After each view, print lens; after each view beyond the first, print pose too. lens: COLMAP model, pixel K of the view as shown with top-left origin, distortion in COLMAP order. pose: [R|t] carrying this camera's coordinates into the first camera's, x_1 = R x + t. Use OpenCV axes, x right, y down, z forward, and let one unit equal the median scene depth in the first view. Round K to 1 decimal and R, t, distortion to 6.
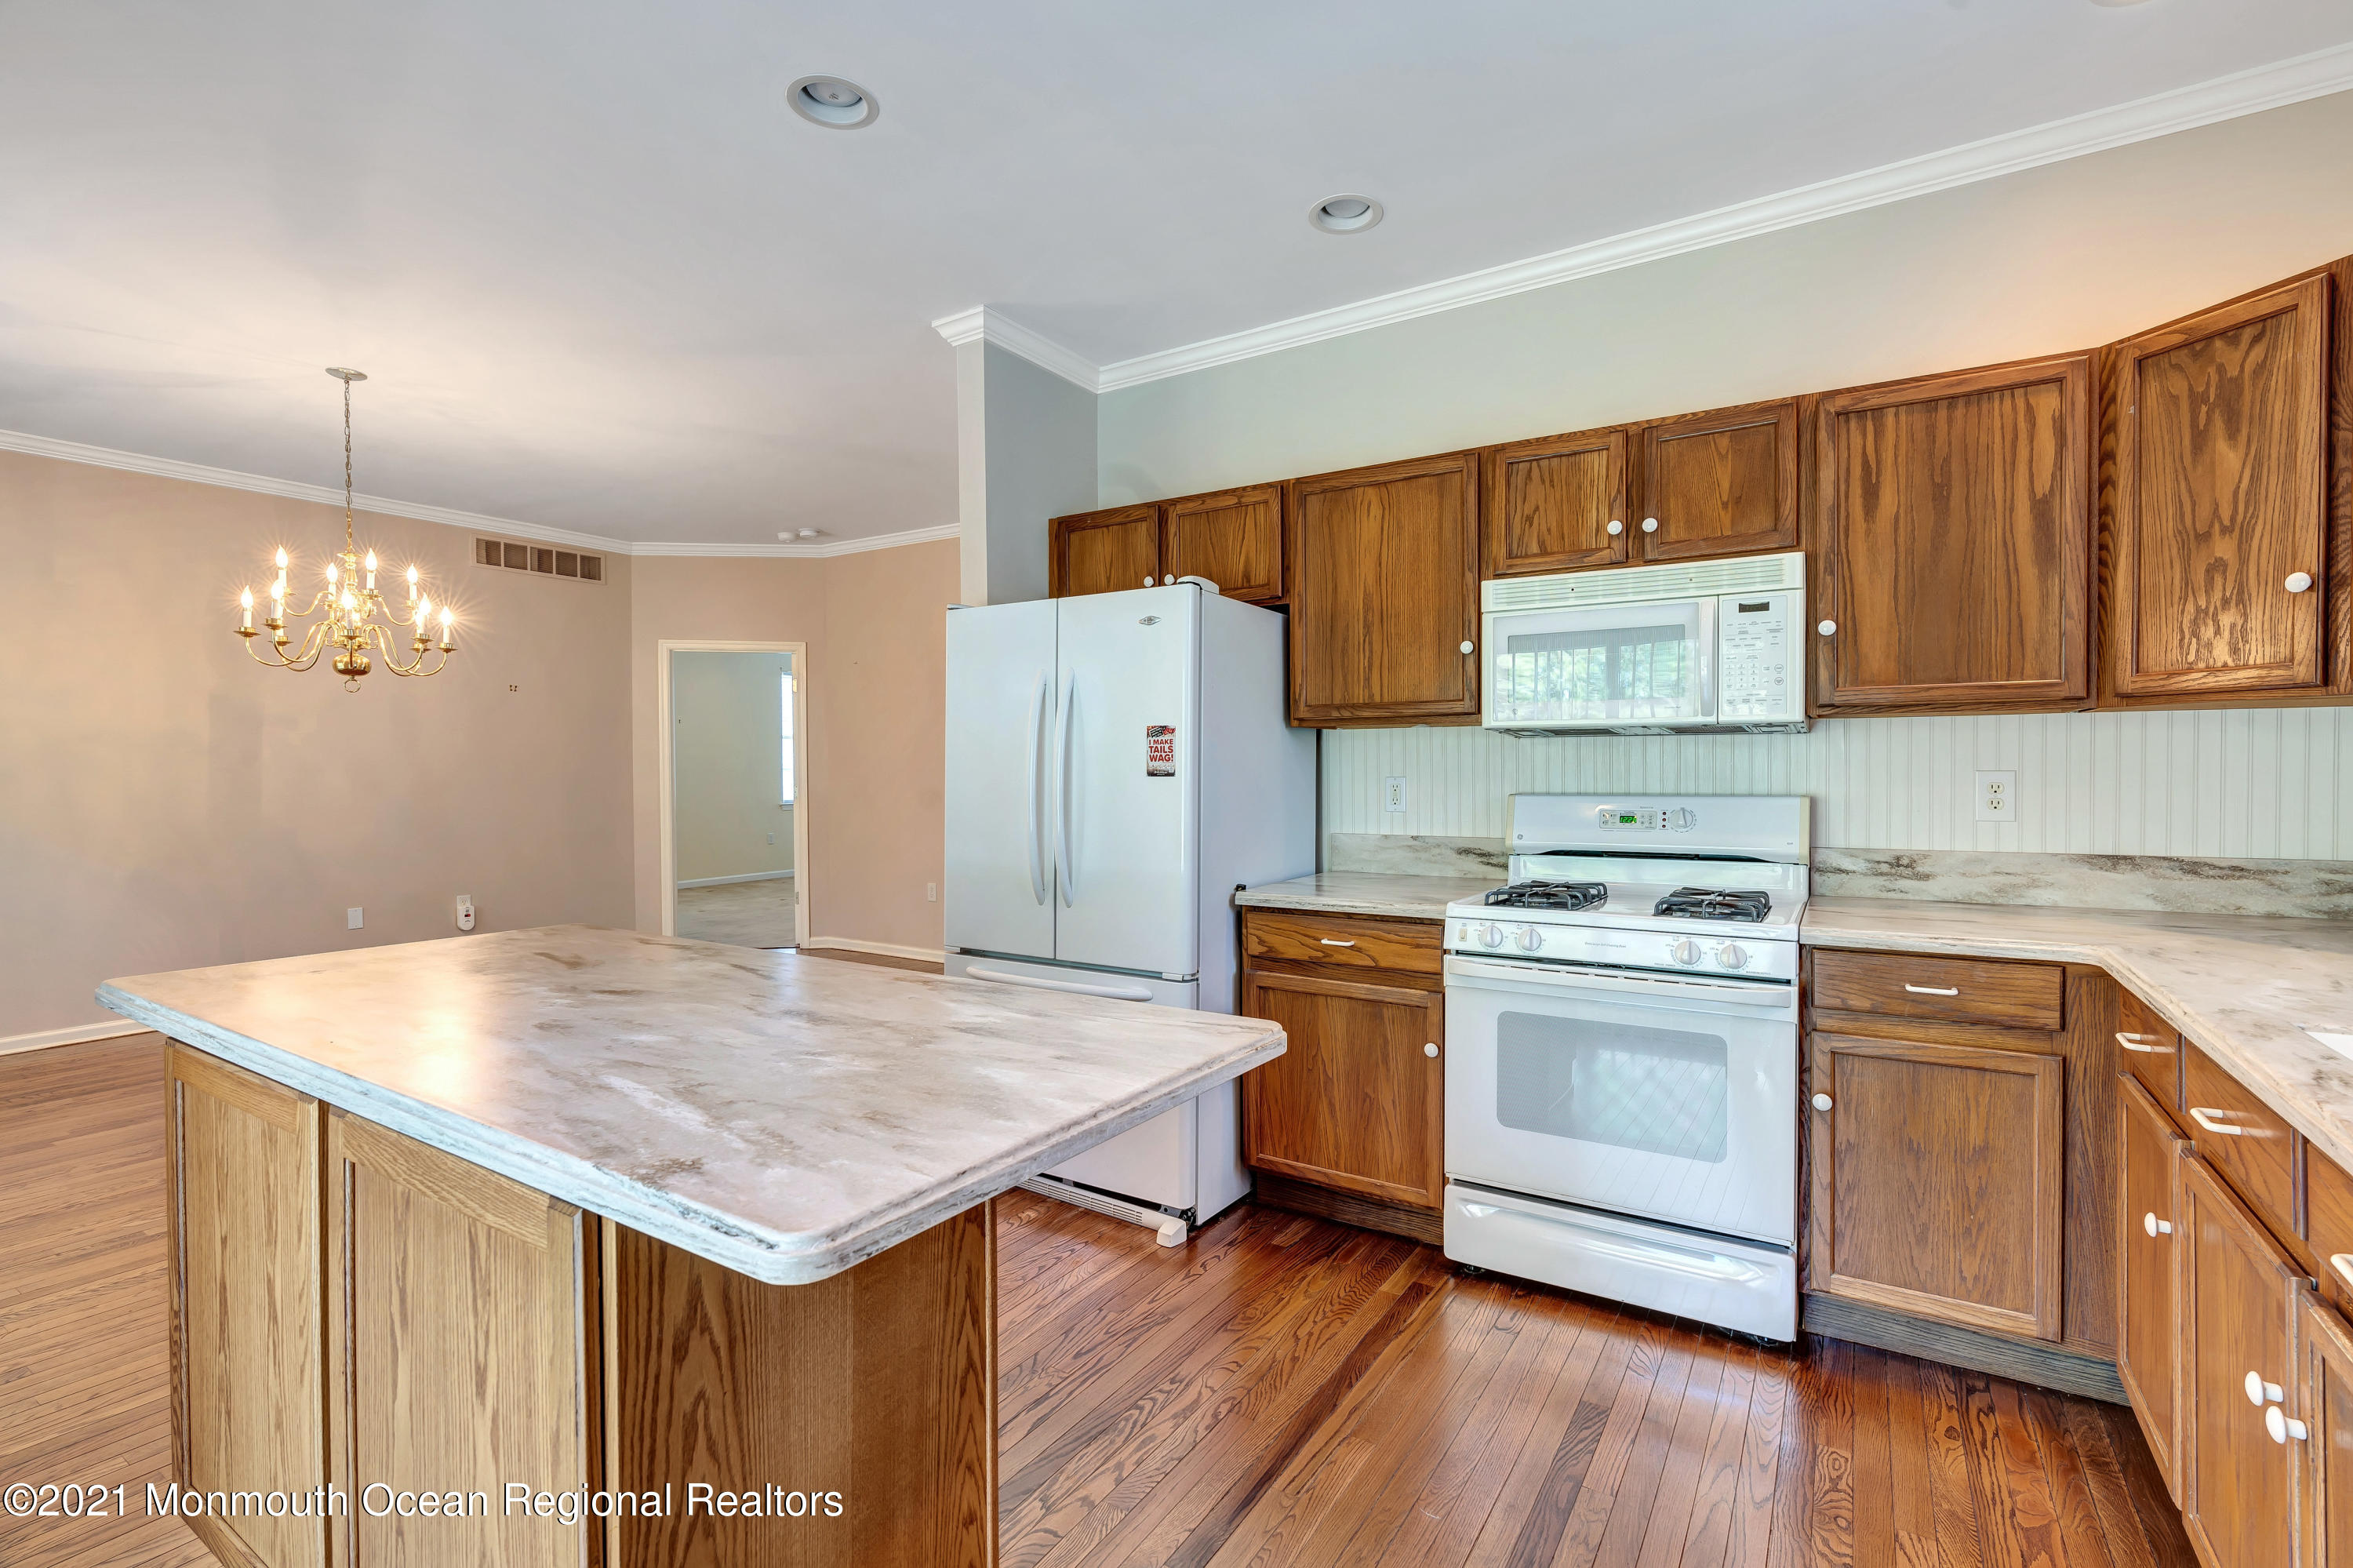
lens RADIAL K [[1055.6, 0, 1167.0], [0, 1055.6, 781.0], [0, 0, 1]] dist [-0.008958, 0.001889]
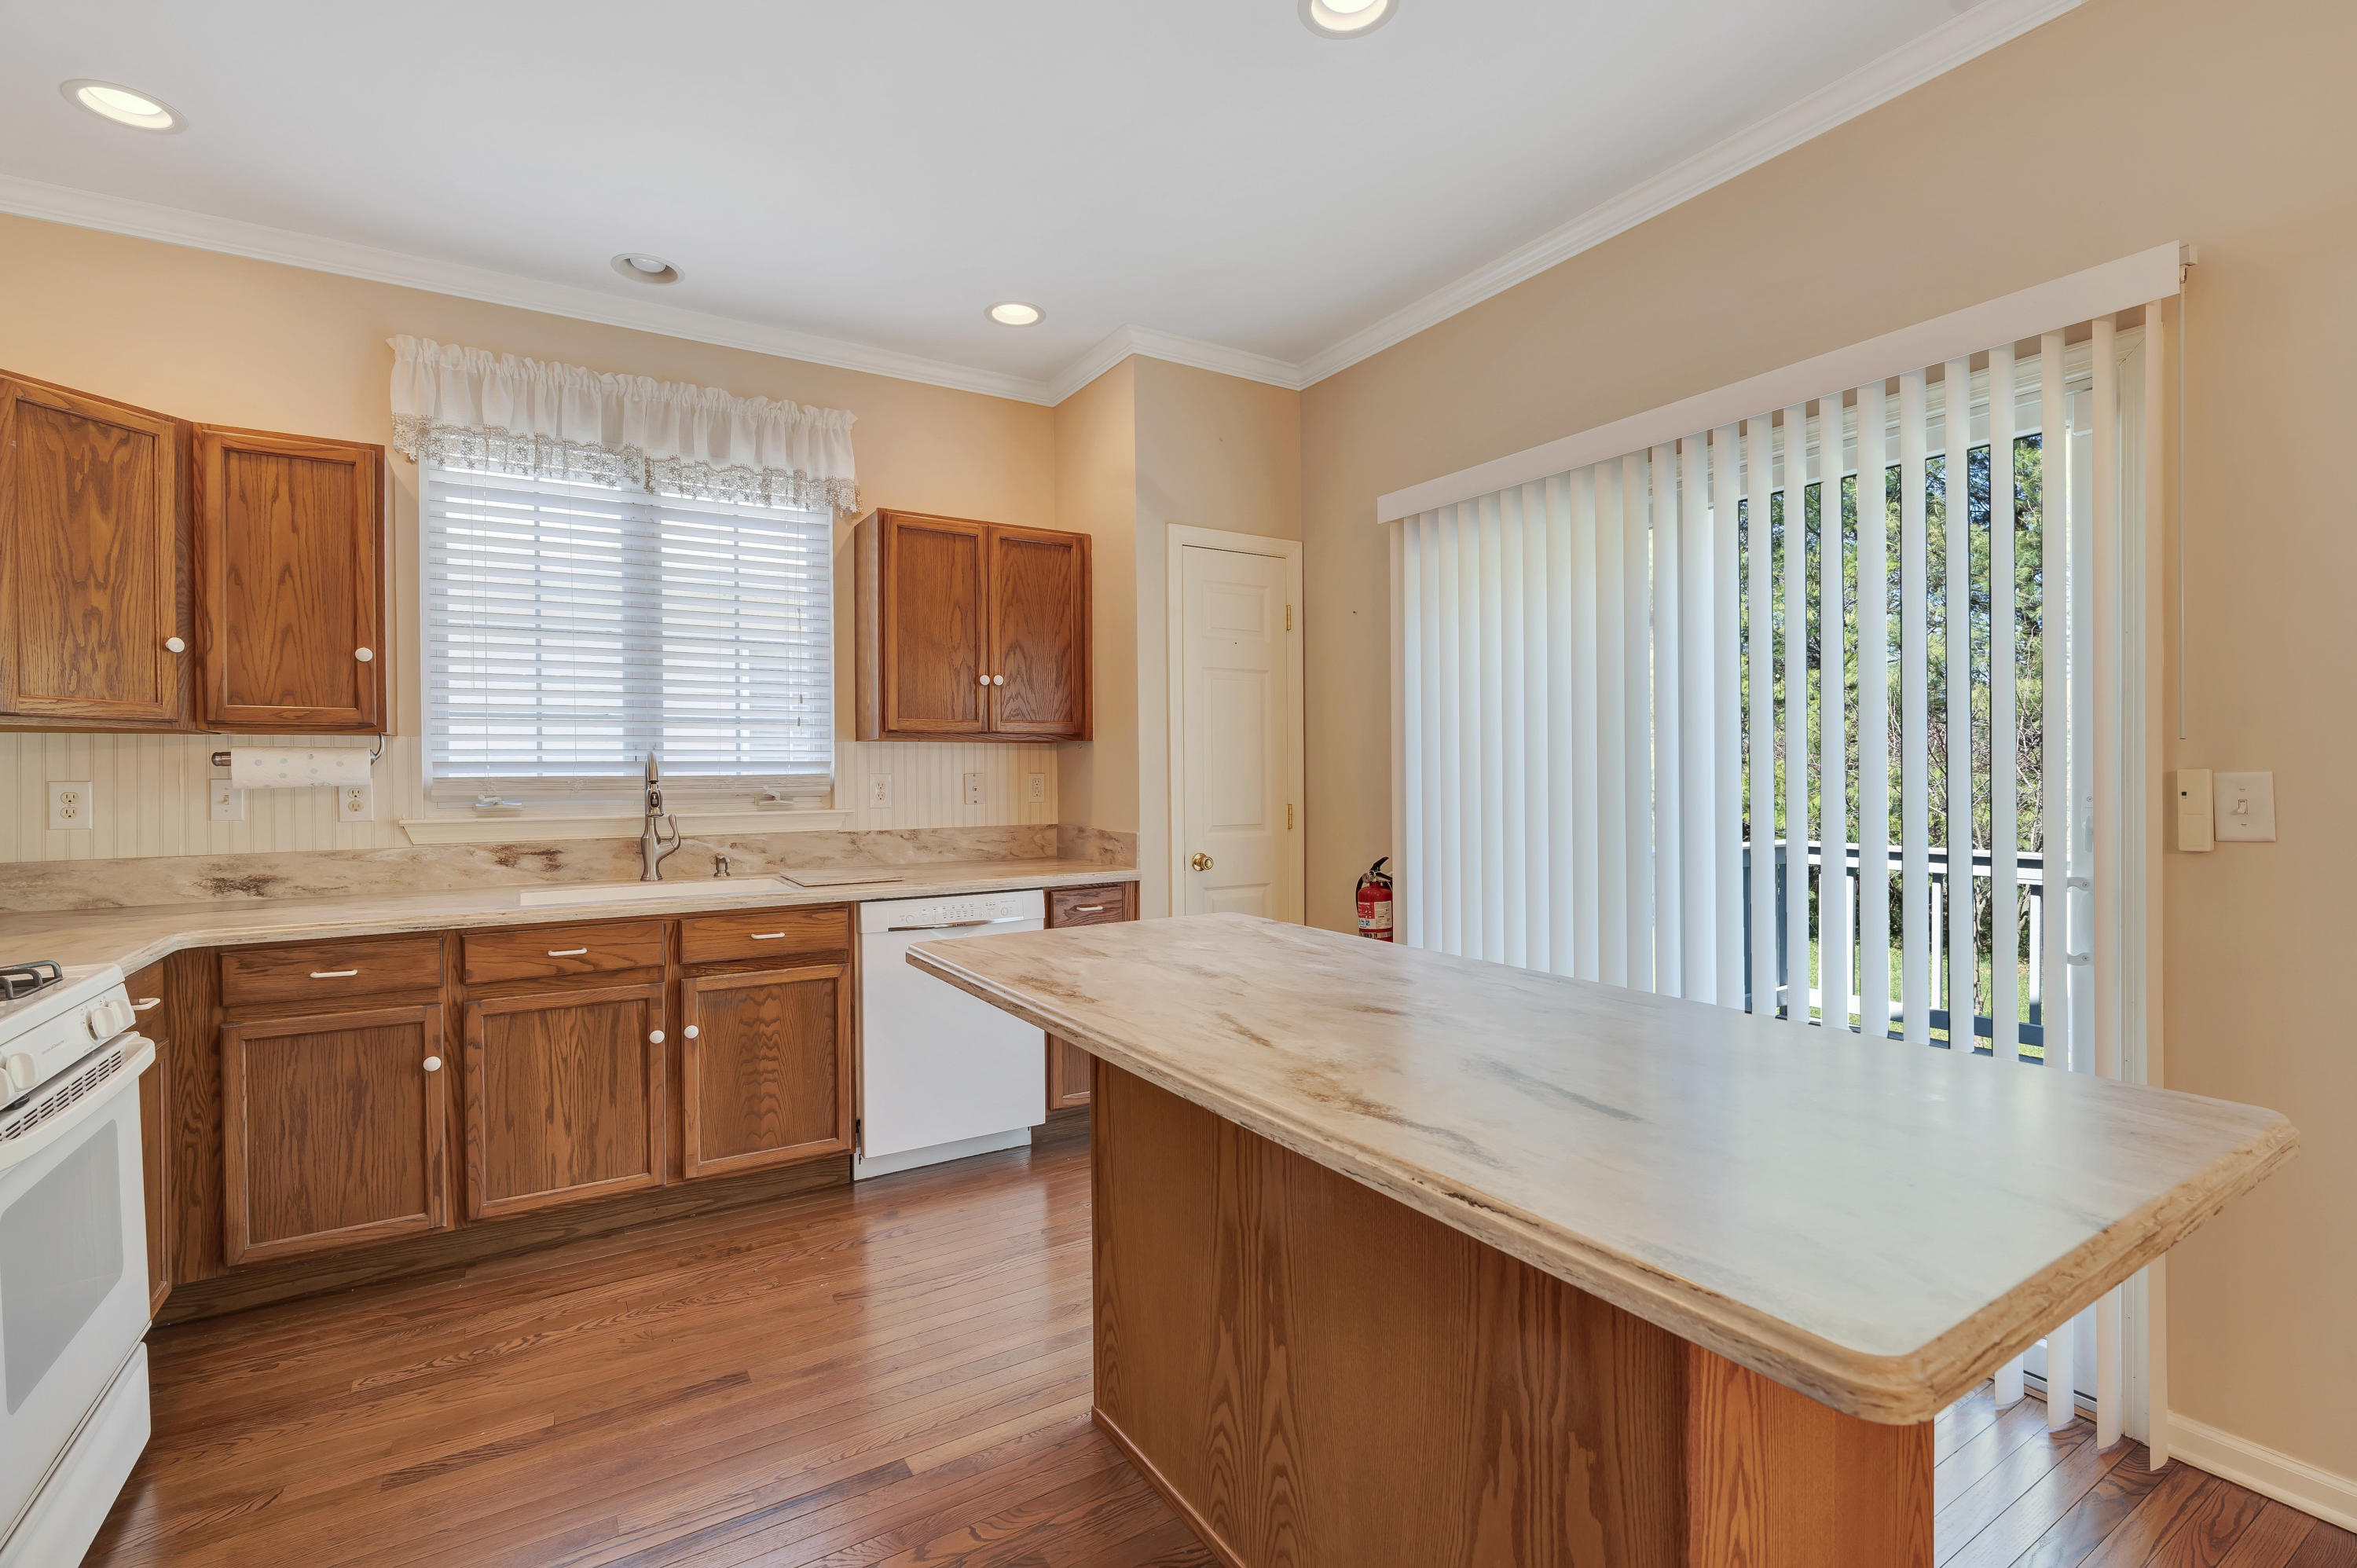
lens RADIAL K [[1057.3, 0, 1175.1], [0, 1057.3, 783.1], [0, 0, 1]] dist [-0.008958, 0.001889]
pose [[-0.905667, 0.007214, 0.423929, -0.609254], [0.019485, 0.999507, 0.024619, -0.017066], [-0.423542, 0.030557, -0.905361, 1.541947]]
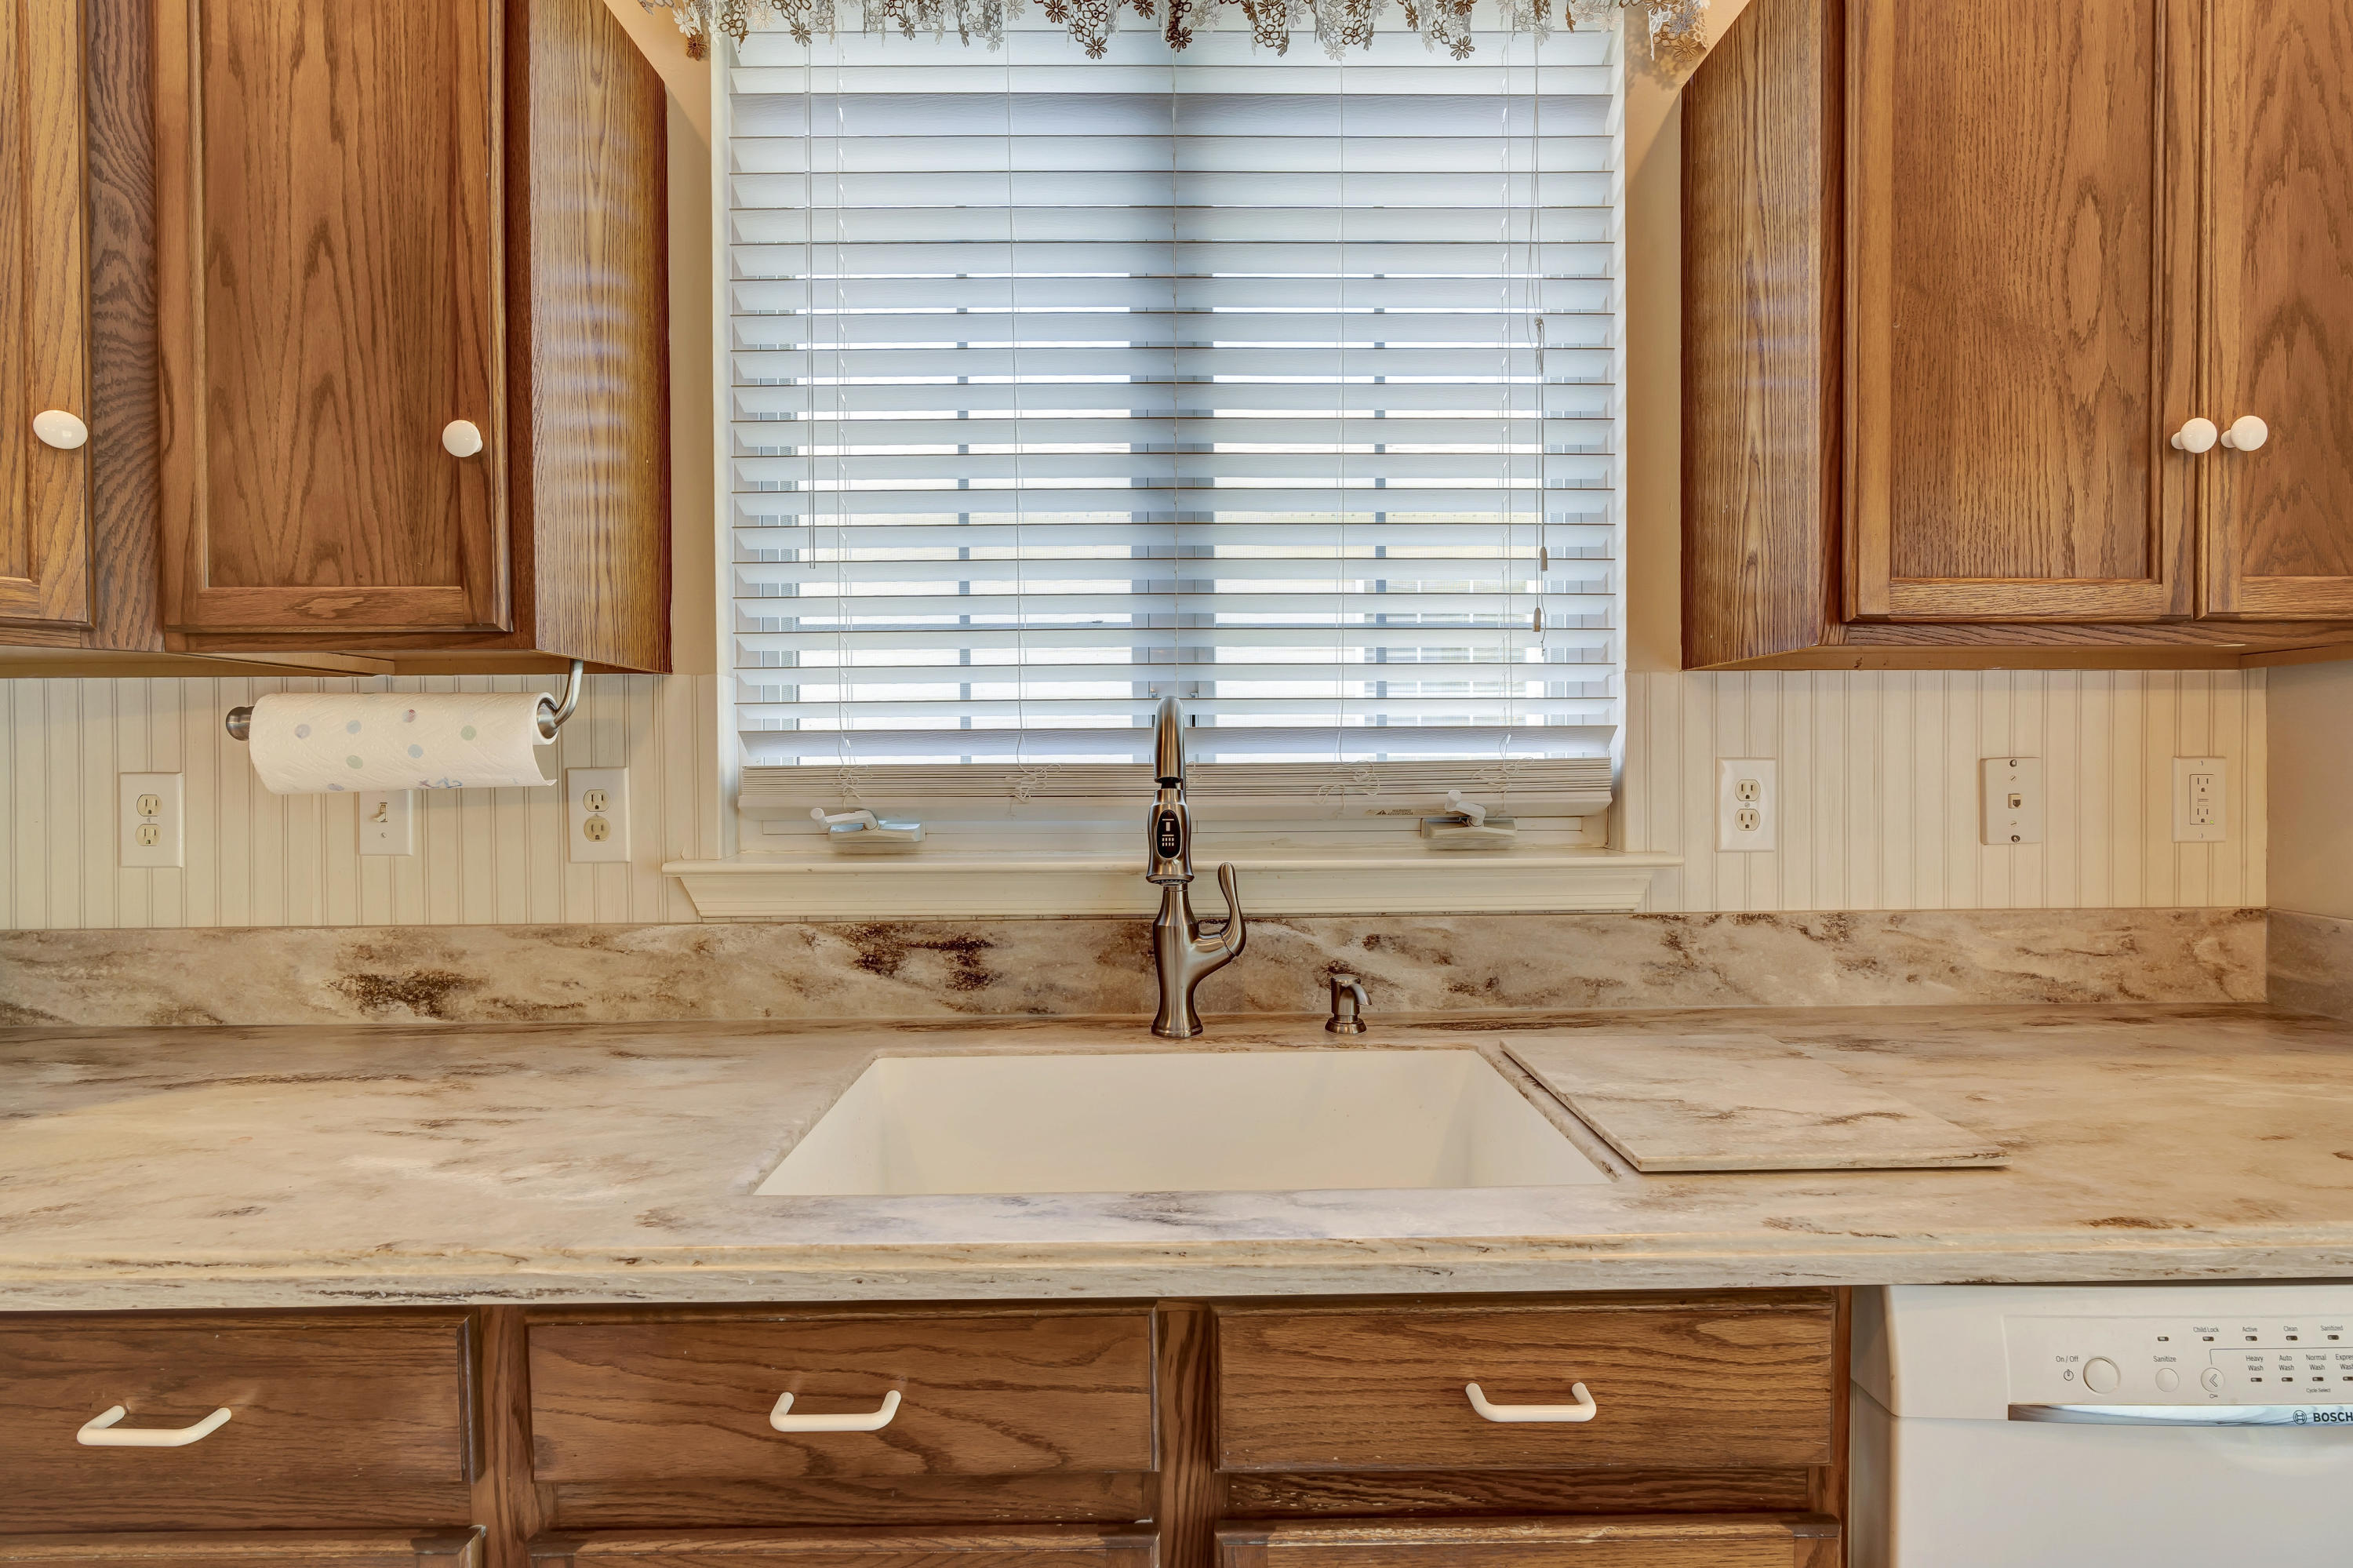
lens RADIAL K [[1055.6, 0, 1189.1], [0, 1055.6, 775.7], [0, 0, 1]] dist [-0.008958, 0.001889]
pose [[-0.565082, -0.005807, 0.825014, 0.288794], [0.024729, 0.999407, 0.023972, -0.011391], [-0.824664, 0.033948, -0.564603, 0.760855]]
